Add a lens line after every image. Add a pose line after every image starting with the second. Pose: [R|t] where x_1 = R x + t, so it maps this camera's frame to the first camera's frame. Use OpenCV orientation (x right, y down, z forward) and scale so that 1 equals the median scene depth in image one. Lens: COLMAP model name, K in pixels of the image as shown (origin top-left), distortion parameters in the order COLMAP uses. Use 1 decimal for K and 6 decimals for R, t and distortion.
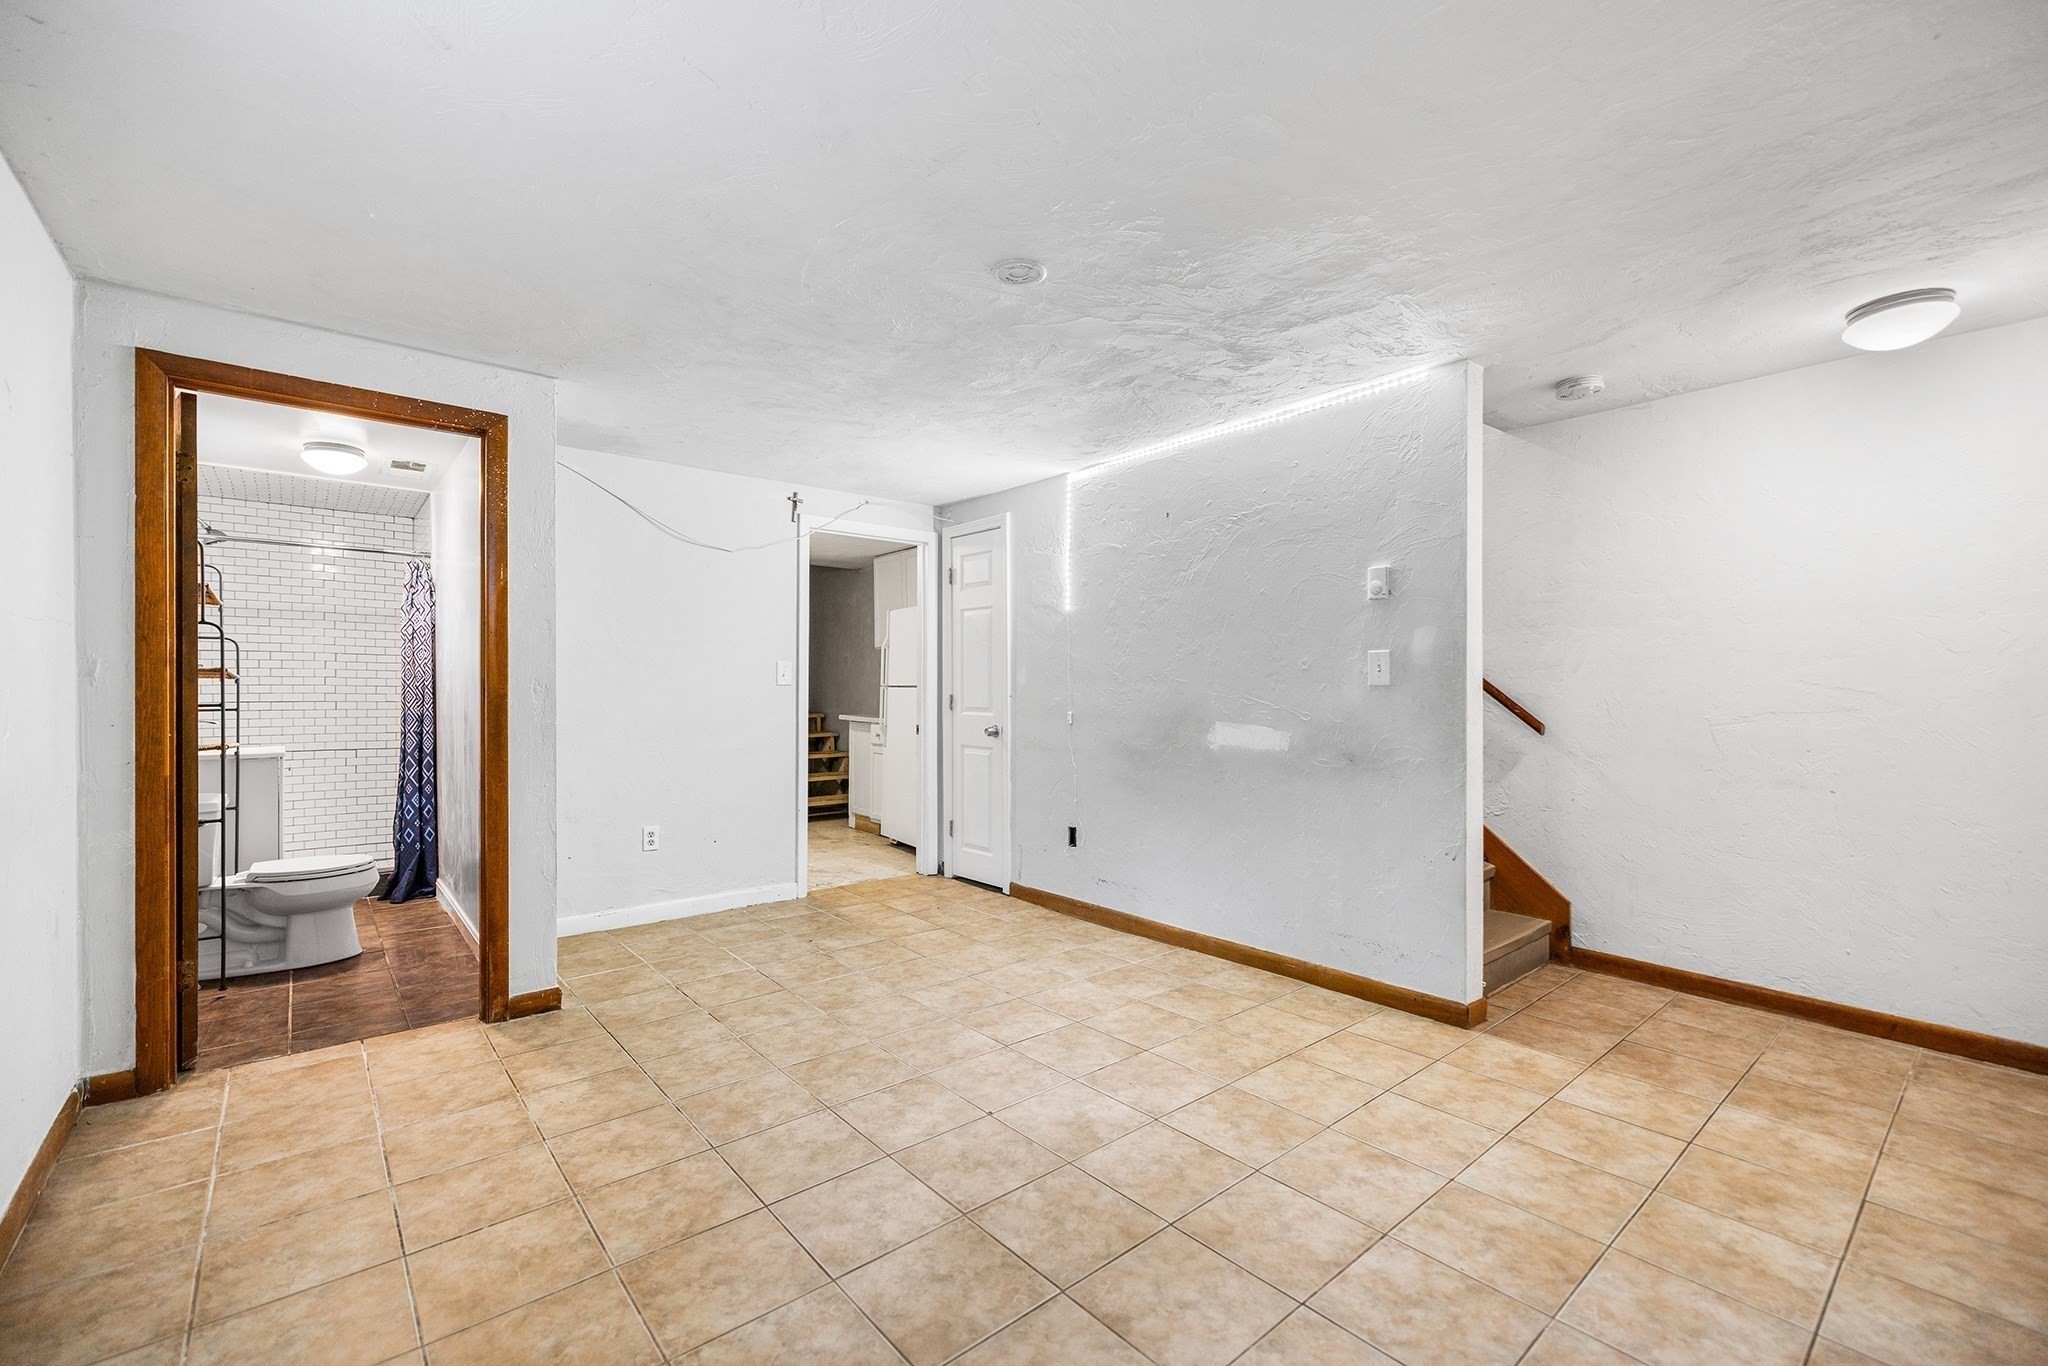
lens RADIAL K [[867.7, 0, 1016.7], [0, 867.7, 694.4], [0, 0, 1]] dist [0.000580, 0.000155]
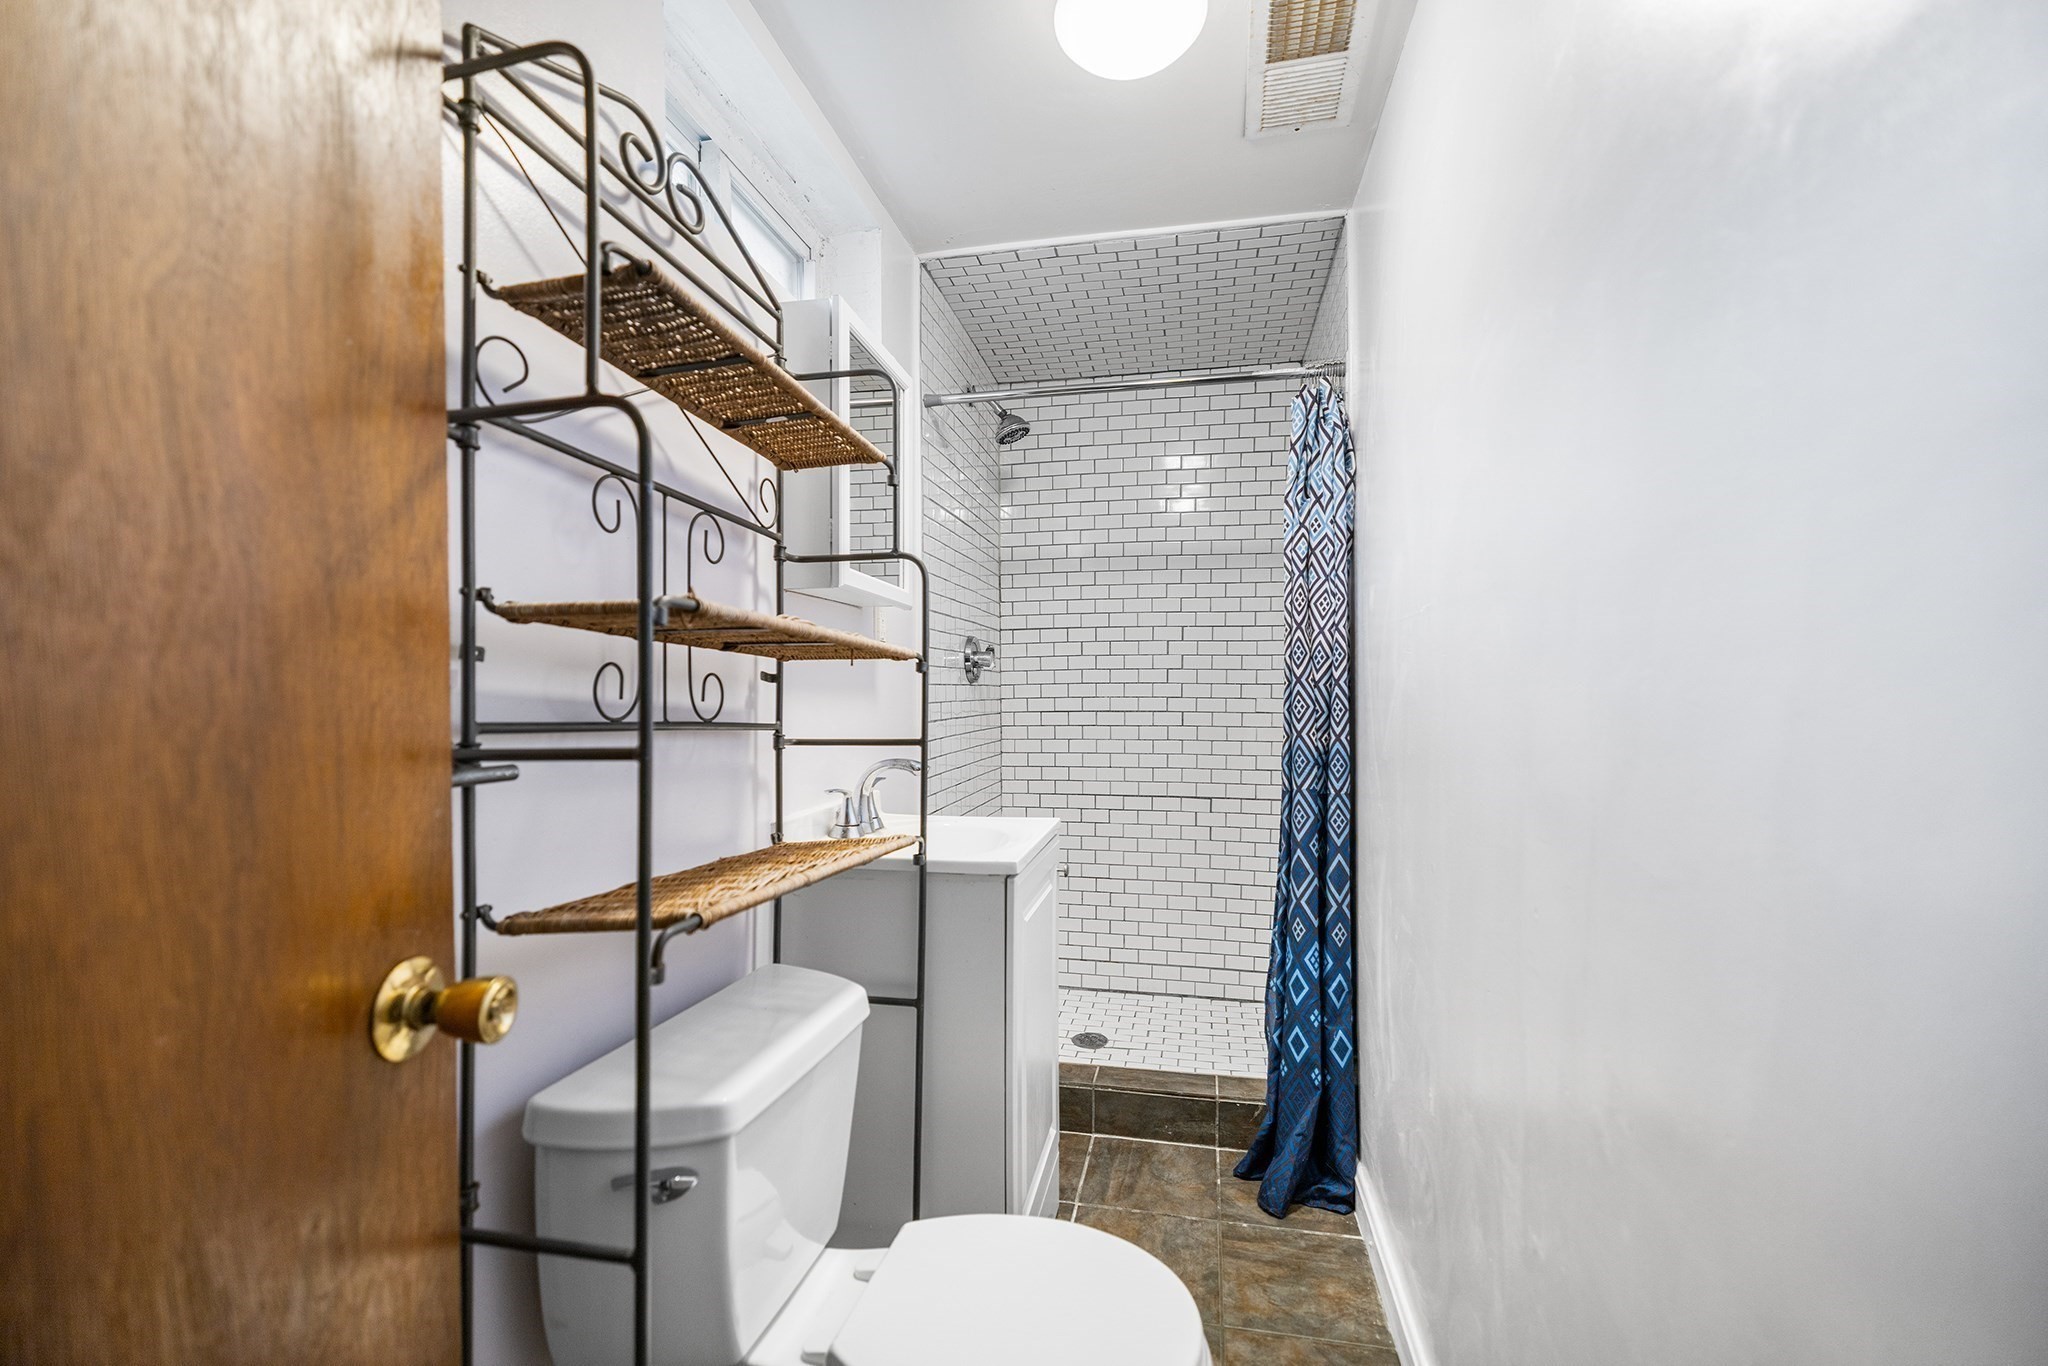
lens RADIAL K [[867.7, 0, 1021.9], [0, 867.7, 693.0], [0, 0, 1]] dist [0.000580, 0.000155]
pose [[0.622547, 0.004742, -0.782568, -0.454451], [-0.005805, 0.999982, 0.001441, -0.003668], [0.782561, 0.003646, 0.622563, 0.632826]]
